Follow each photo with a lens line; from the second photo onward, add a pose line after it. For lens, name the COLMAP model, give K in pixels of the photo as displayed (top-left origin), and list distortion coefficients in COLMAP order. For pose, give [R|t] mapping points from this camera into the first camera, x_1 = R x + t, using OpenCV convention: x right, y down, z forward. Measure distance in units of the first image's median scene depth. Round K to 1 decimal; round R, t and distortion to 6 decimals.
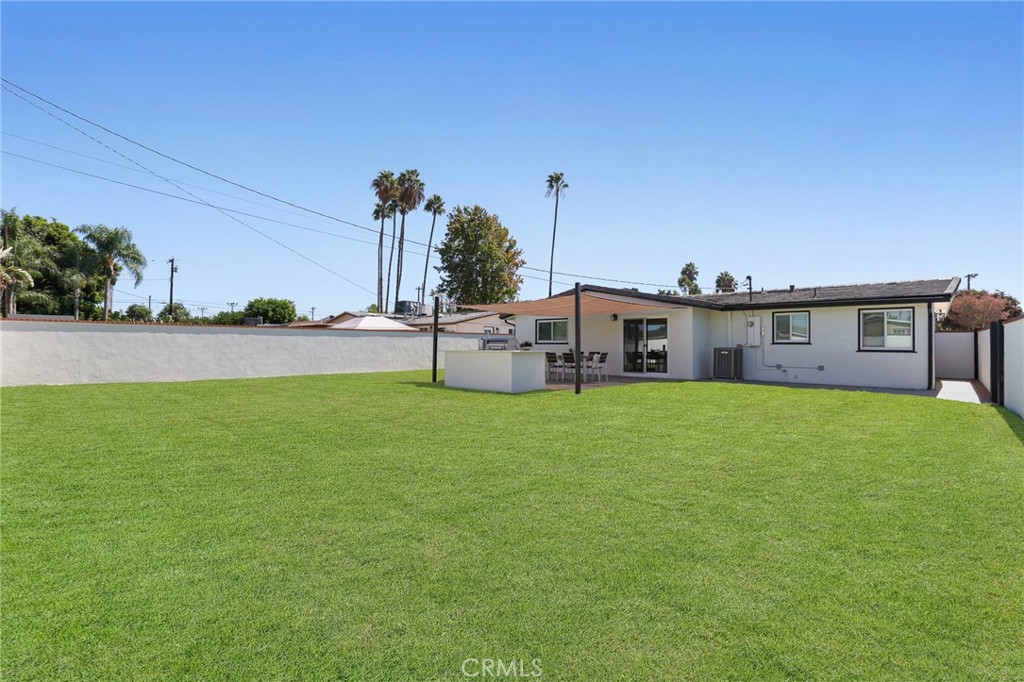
lens RADIAL K [[472.4, 0, 534.8], [0, 472.4, 349.7], [0, 0, 1]] dist [-0.001779, 0.000030]
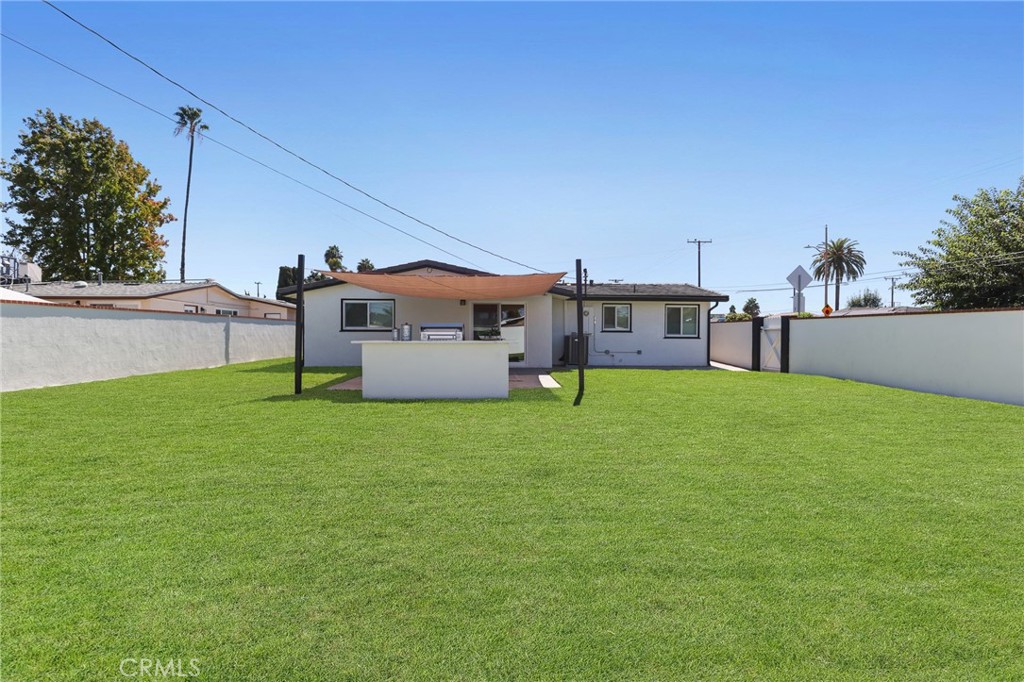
lens RADIAL K [[471.6, 0, 533.2], [0, 471.6, 340.7], [0, 0, 1]] dist [-0.000965, 0.000336]
pose [[0.727935, -0.012351, 0.685535, -0.201753], [0.006214, 0.999916, 0.011417, -0.002807], [-0.685618, -0.004051, 0.727950, 0.162138]]
